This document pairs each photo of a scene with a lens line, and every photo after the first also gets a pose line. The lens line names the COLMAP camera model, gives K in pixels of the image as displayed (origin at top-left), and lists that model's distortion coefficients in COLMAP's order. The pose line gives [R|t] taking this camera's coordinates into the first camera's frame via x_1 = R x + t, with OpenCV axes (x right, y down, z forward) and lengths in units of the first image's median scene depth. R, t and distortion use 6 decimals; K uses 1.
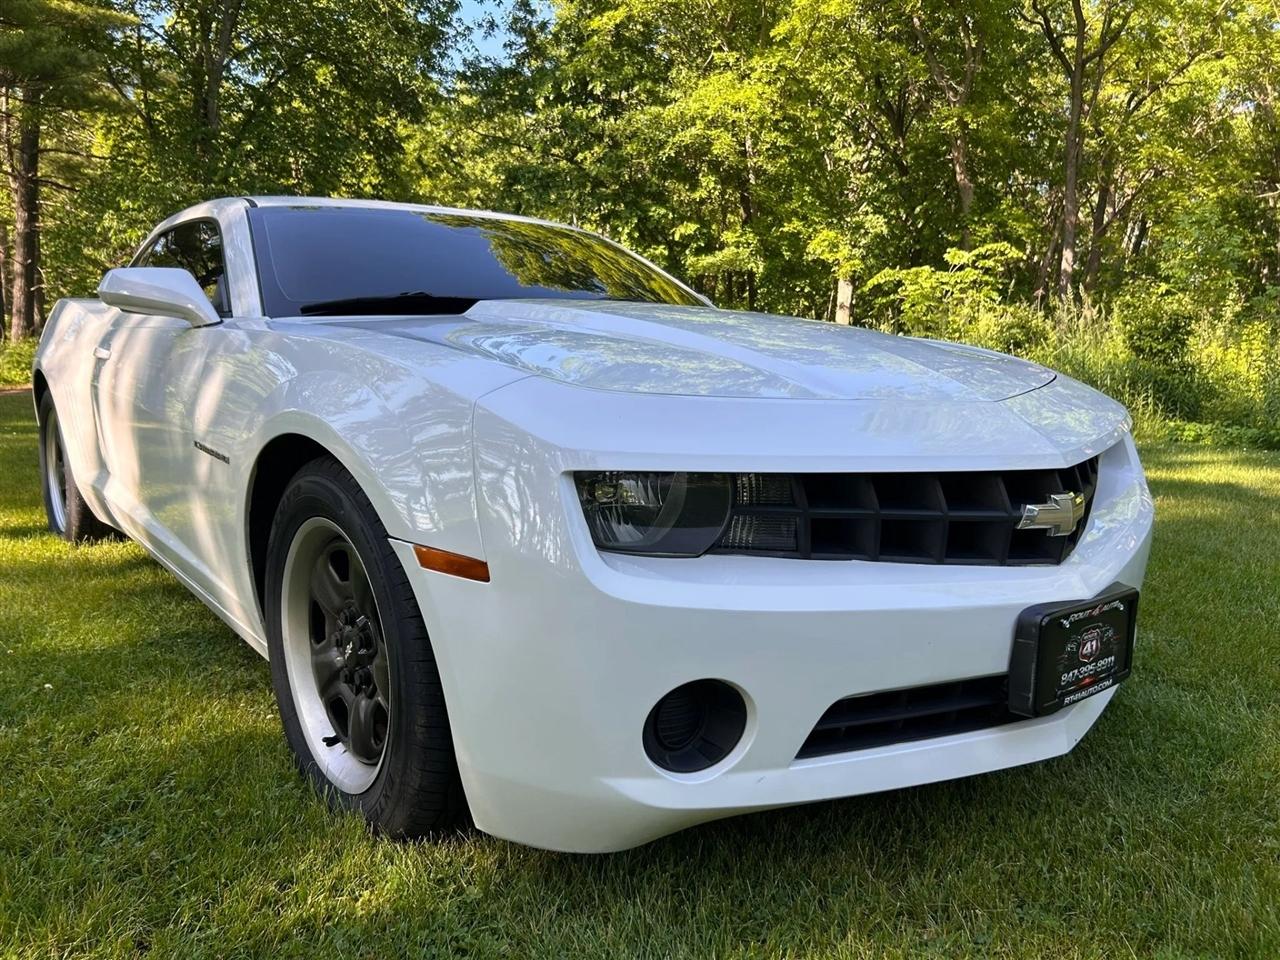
lens RADIAL K [[990.3, 0, 636.1], [0, 990.3, 482.2], [0, 0, 1]] dist [0.040456, -0.044719]
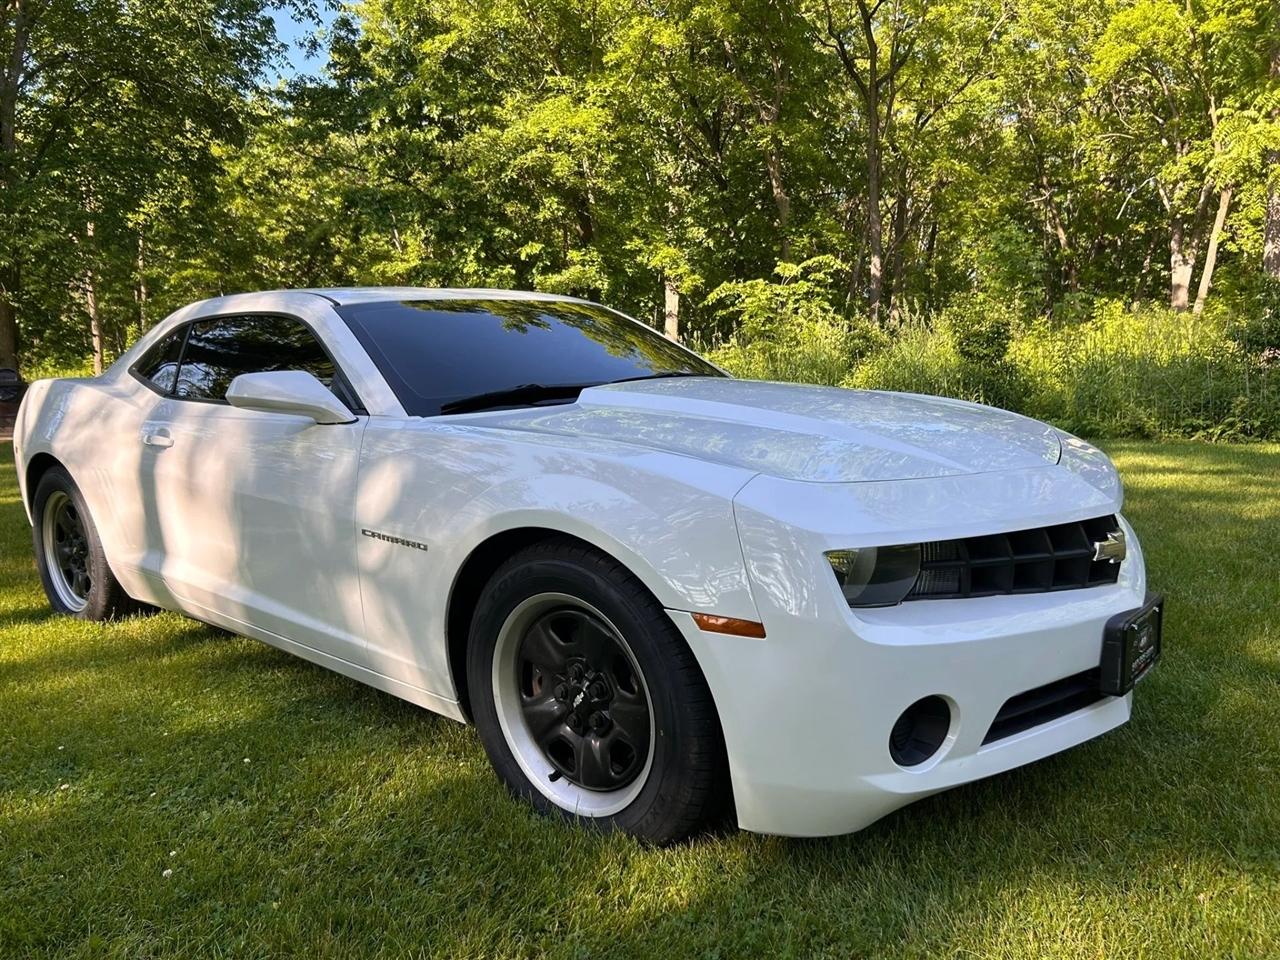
lens RADIAL K [[990.3, 0, 640.6], [0, 990.3, 482.2], [0, 0, 1]] dist [0.040456, -0.044719]
pose [[0.981470, -0.067796, 0.179223, -0.068212], [0.068845, 0.997627, 0.000366, -0.015129], [-0.178822, 0.011979, 0.983808, -0.034855]]
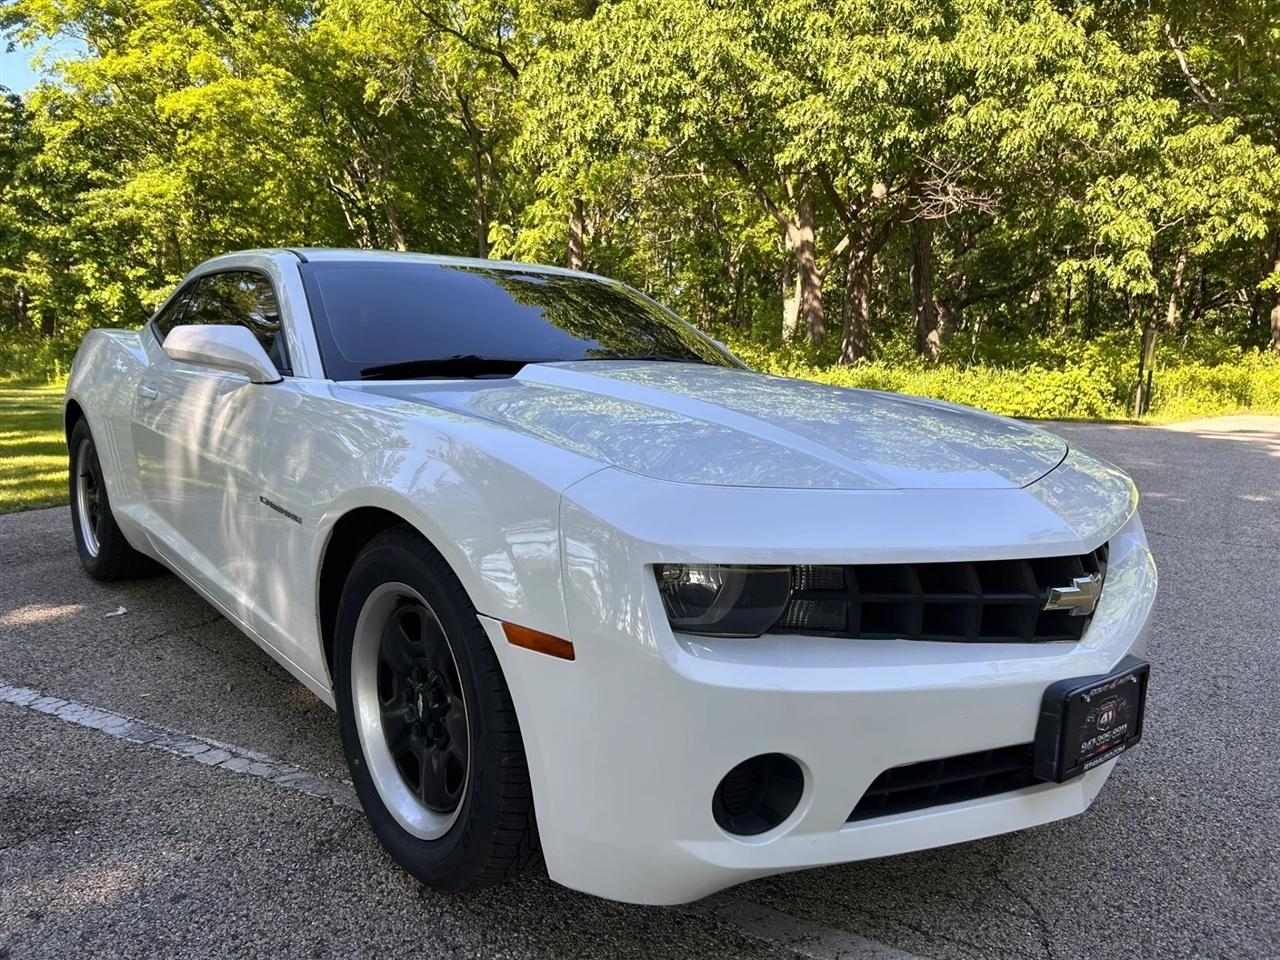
lens RADIAL K [[990.3, 0, 638.5], [0, 990.3, 482.7], [0, 0, 1]] dist [0.040456, -0.044719]
pose [[0.999698, 0.015709, 0.018909, -0.012742], [-0.015690, 0.999876, -0.001125, -0.012476], [-0.018925, 0.000828, 0.999821, -0.013469]]
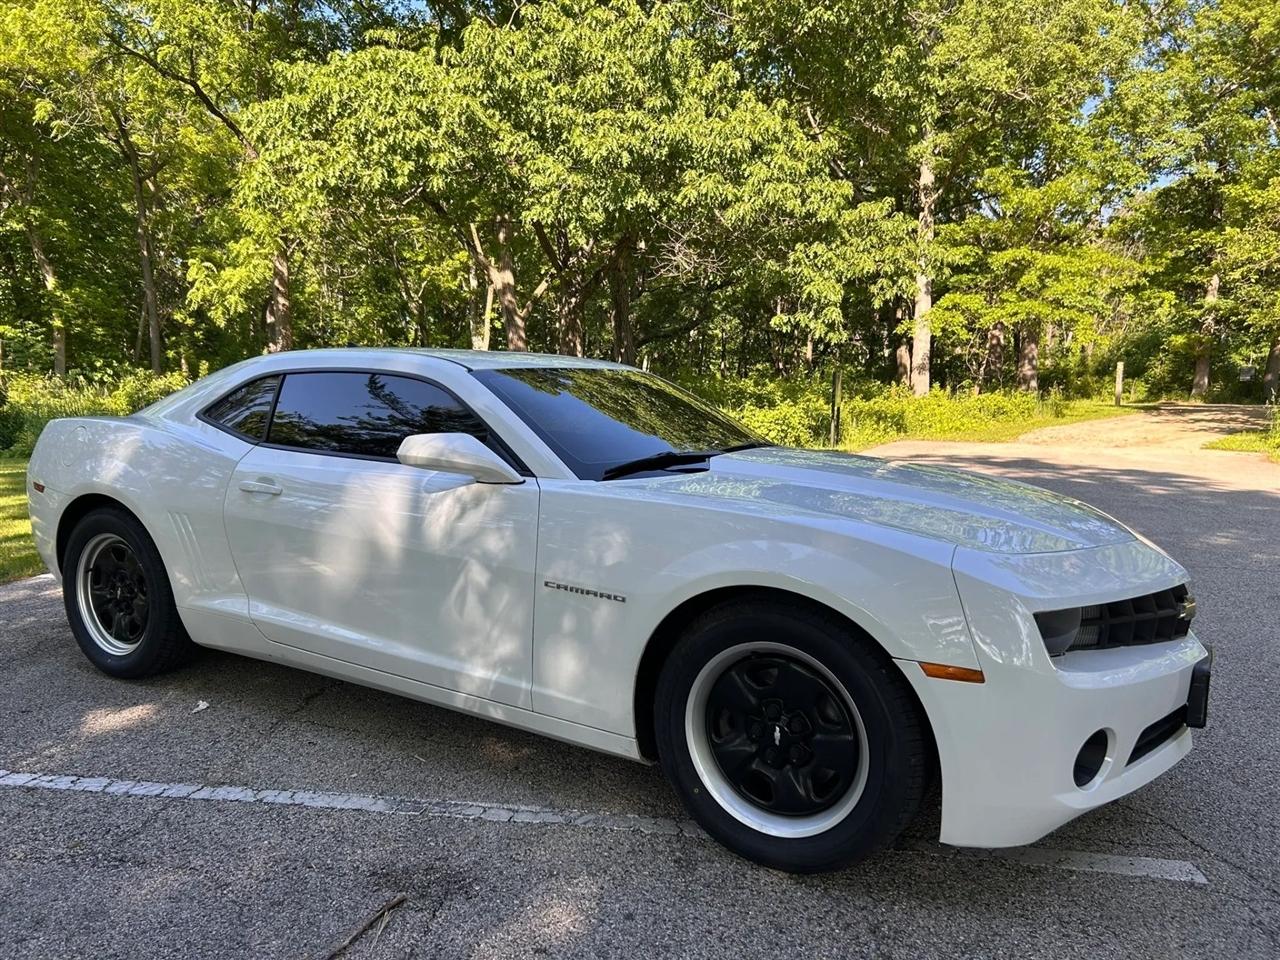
lens RADIAL K [[990.3, 0, 641.1], [0, 990.3, 481.4], [0, 0, 1]] dist [0.040456, -0.044719]
pose [[0.936520, -0.030250, 0.349306, -0.156345], [0.043204, 0.998635, -0.029352, -0.025959], [-0.347942, 0.042580, 0.936549, -0.042860]]
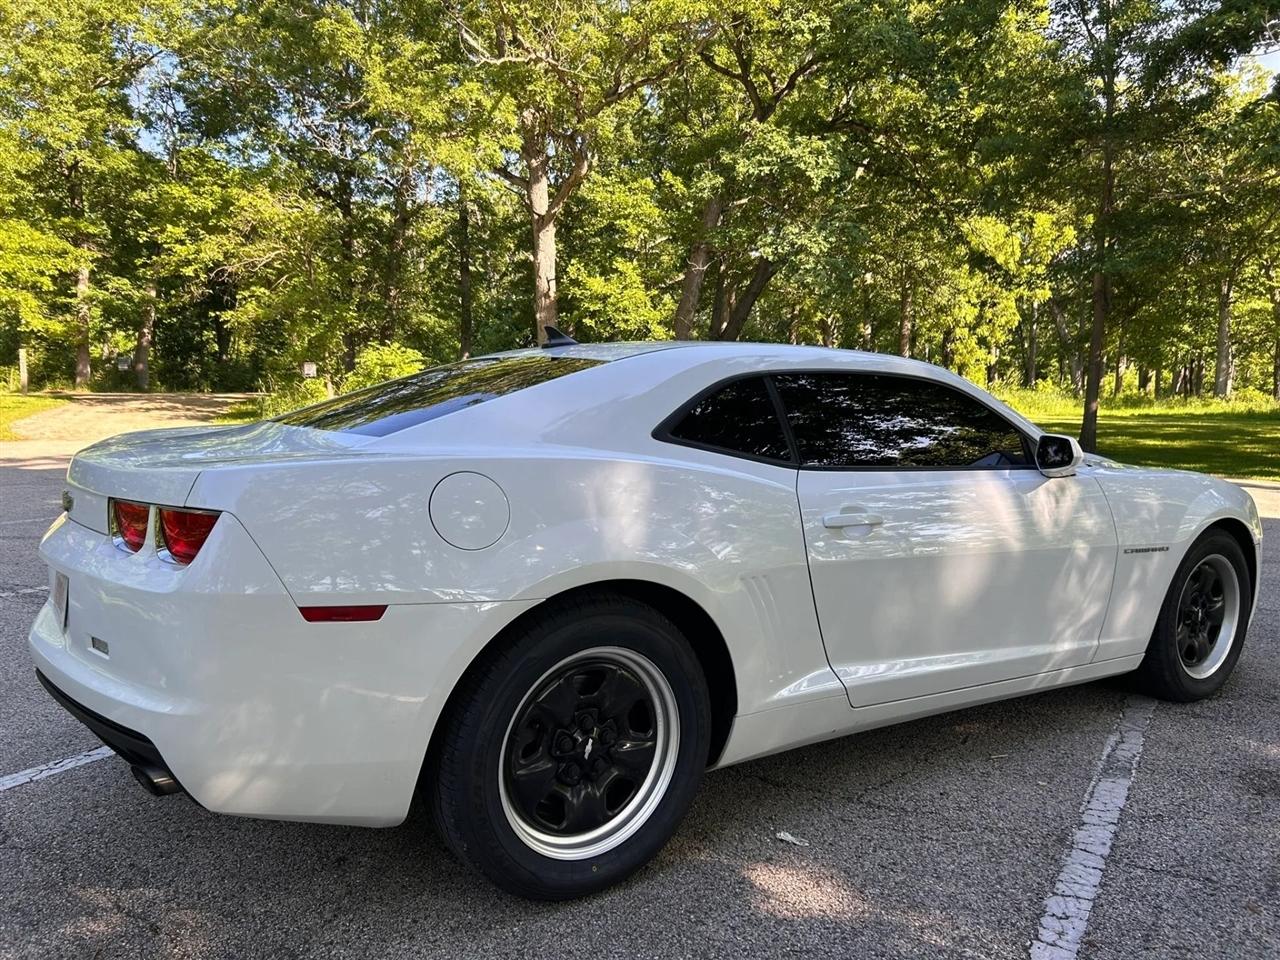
lens RADIAL K [[990.3, 0, 627.4], [0, 990.3, 469.5], [0, 0, 1]] dist [0.040456, -0.044719]
pose [[0.059798, -0.088388, 0.994290, -0.414320], [0.124220, 0.988988, 0.080446, -0.079022], [-0.990451, 0.118700, 0.070119, 0.337810]]
